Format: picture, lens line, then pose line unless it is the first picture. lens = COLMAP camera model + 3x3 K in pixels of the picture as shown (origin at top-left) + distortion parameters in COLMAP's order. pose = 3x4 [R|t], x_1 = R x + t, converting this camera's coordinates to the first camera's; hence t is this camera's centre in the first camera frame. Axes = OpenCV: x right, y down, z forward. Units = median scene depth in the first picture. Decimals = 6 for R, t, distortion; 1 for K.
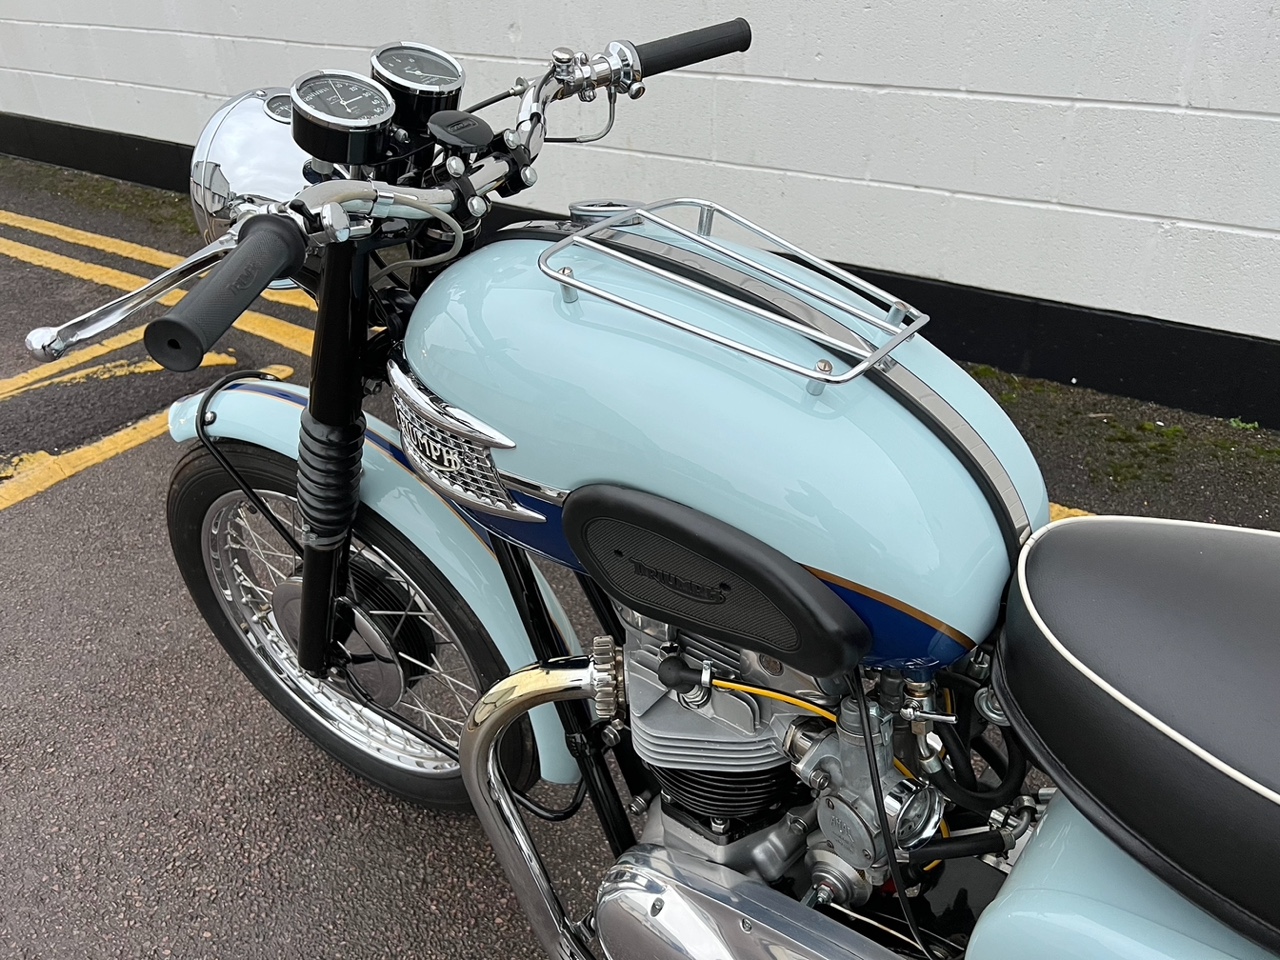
lens RADIAL K [[997.9, 0, 608.4], [0, 997.9, 462.3], [0, 0, 1]] dist [0.055611, -0.060088]
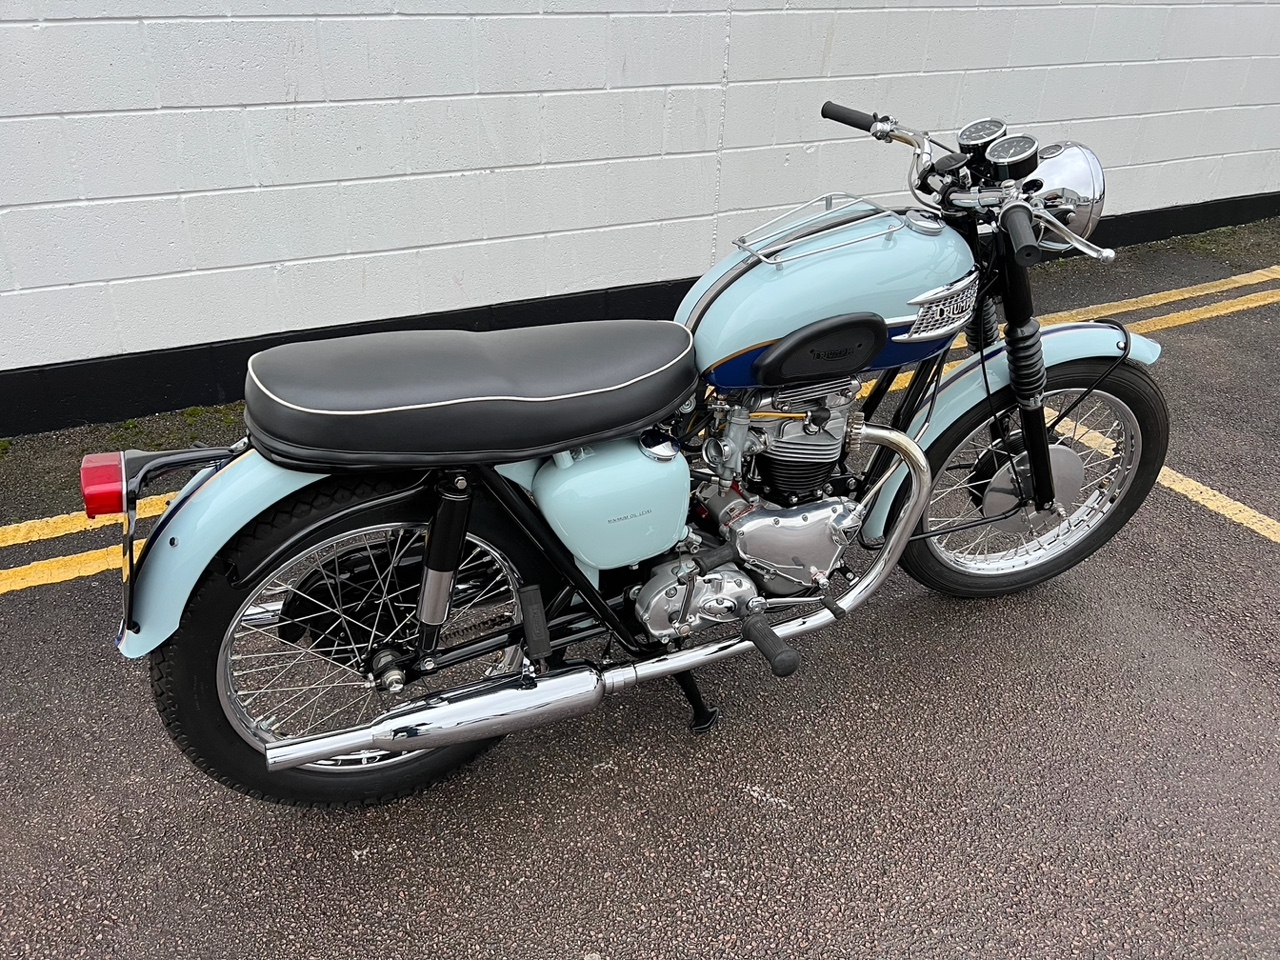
lens RADIAL K [[956.7, 0, 637.3], [0, 956.7, 473.5], [0, 0, 1]] dist [0.047670, -0.051535]
pose [[0.431413, -0.378442, 0.818941, -1.032989], [0.429114, 0.884576, 0.182719, -0.014247], [-0.793564, 0.272592, 0.544013, -0.154596]]
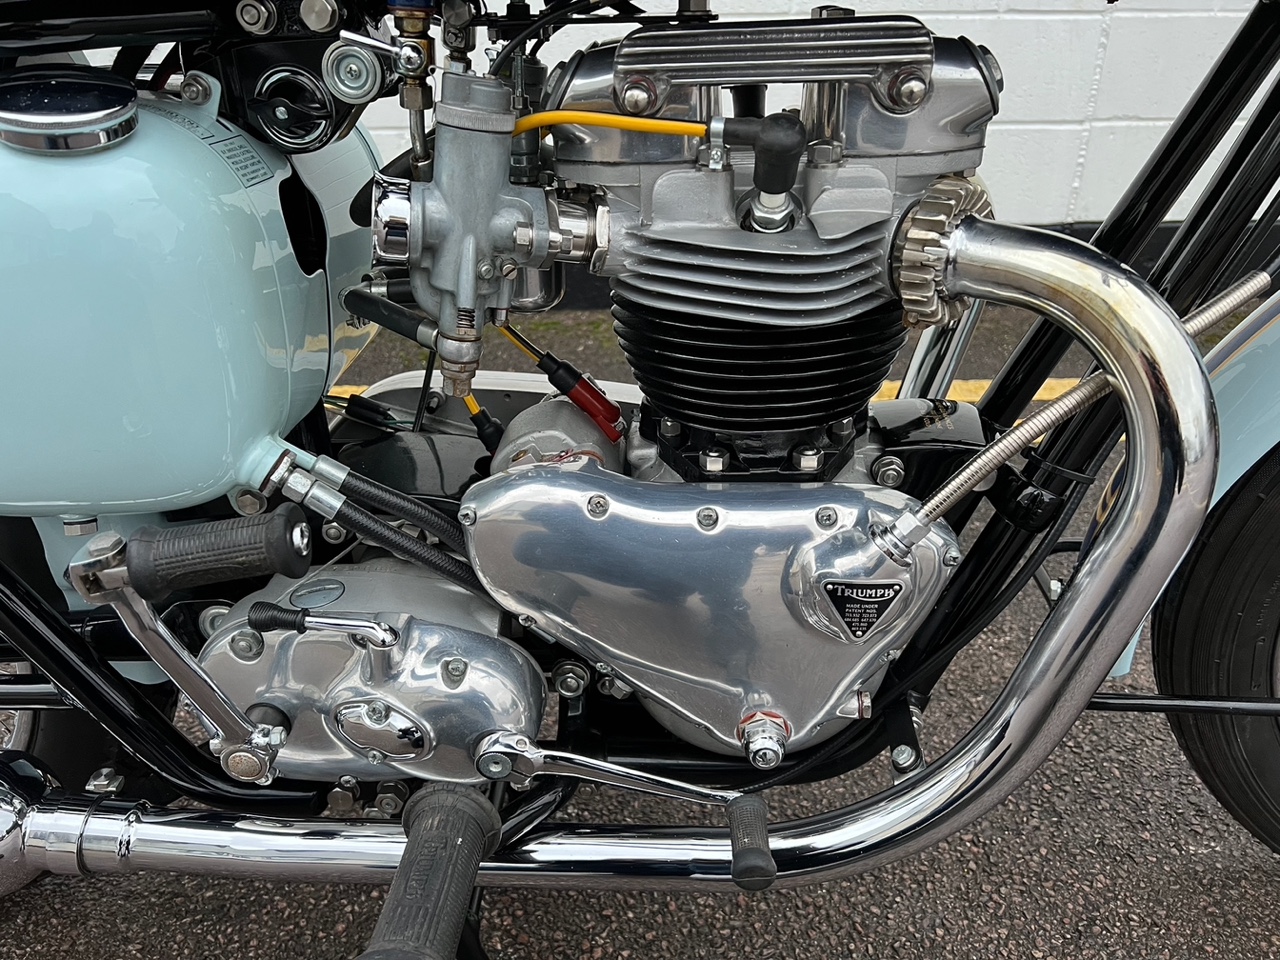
lens RADIAL K [[972.4, 0, 633.3], [0, 972.4, 492.7], [0, 0, 1]] dist [0.037652, -0.053166]
pose [[0.799732, -0.220417, 0.558431, 0.177199], [0.277684, 0.960493, -0.018559, 0.495091], [-0.532278, 0.169910, 0.829343, 0.153118]]
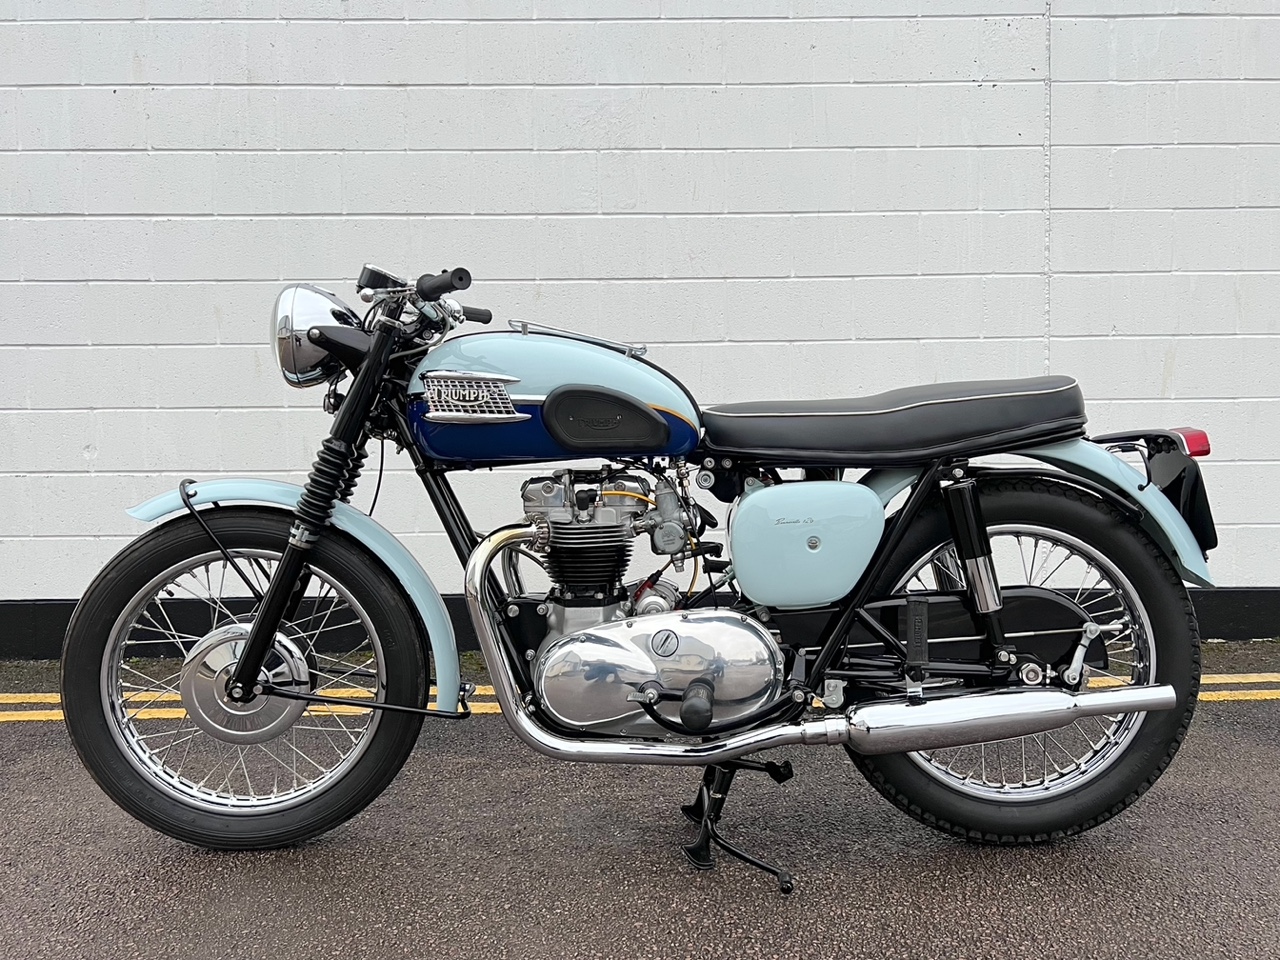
lens RADIAL K [[1022.6, 0, 646.7], [0, 1022.6, 496.2], [0, 0, 1]] dist [0.063057, -0.068837]
pose [[0.791977, 0.030337, 0.609797, -0.982776], [0.284083, 0.865755, -0.412025, 0.968226], [-0.540435, 0.499547, 0.677040, -0.500103]]
